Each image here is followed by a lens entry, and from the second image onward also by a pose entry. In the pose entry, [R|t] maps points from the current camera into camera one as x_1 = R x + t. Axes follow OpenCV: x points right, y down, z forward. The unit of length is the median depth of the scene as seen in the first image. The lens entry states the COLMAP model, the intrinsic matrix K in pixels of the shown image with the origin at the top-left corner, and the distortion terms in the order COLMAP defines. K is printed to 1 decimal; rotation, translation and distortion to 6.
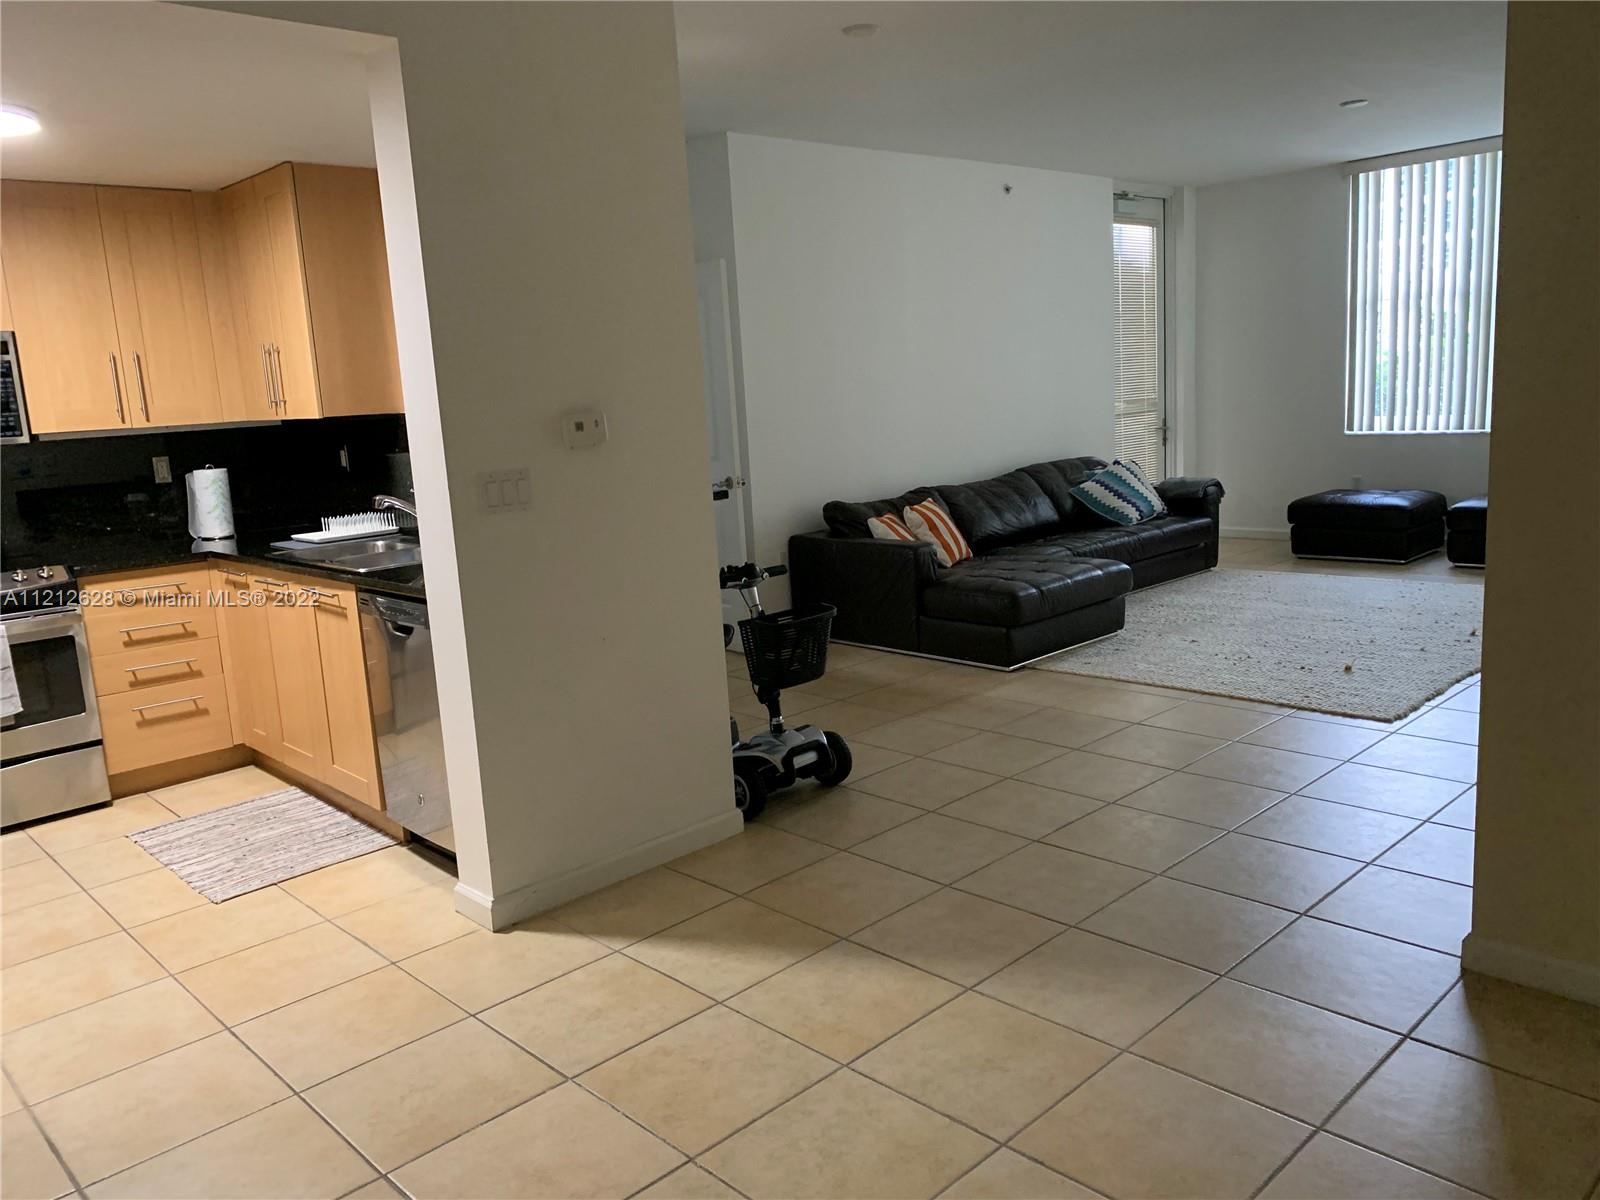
lens RADIAL K [[1223.9, 0, 800.0], [0, 1223.9, 600.0], [0, 0, 1]] dist [-0.007767, -0.006952]
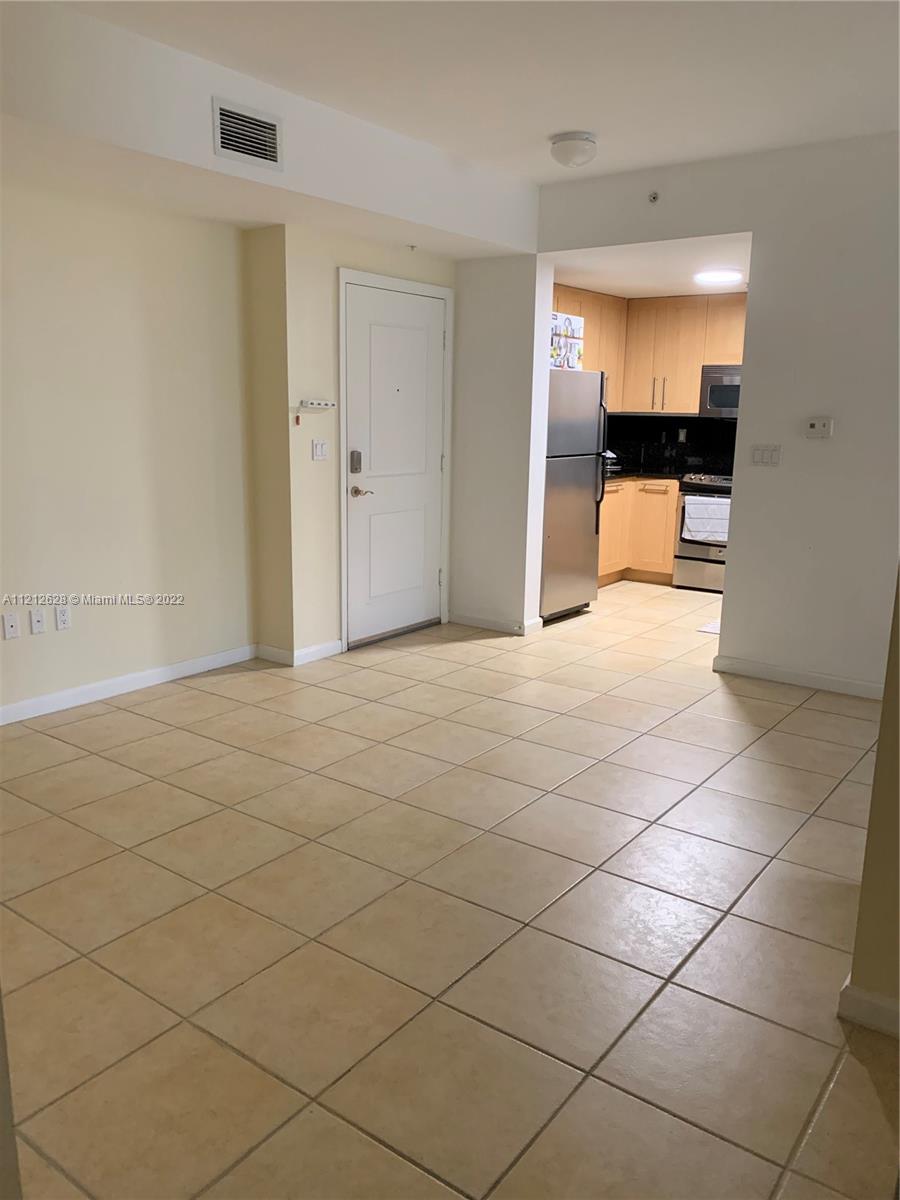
lens RADIAL K [[917.9, 0, 450.0], [0, 917.9, 600.0], [0, 0, 1]] dist [-0.007767, -0.006952]
pose [[0.163680, 0.260978, -0.951367, 1.083200], [-0.200603, 0.953029, 0.226921, -0.096718], [0.965902, 0.153705, 0.208345, 0.242842]]
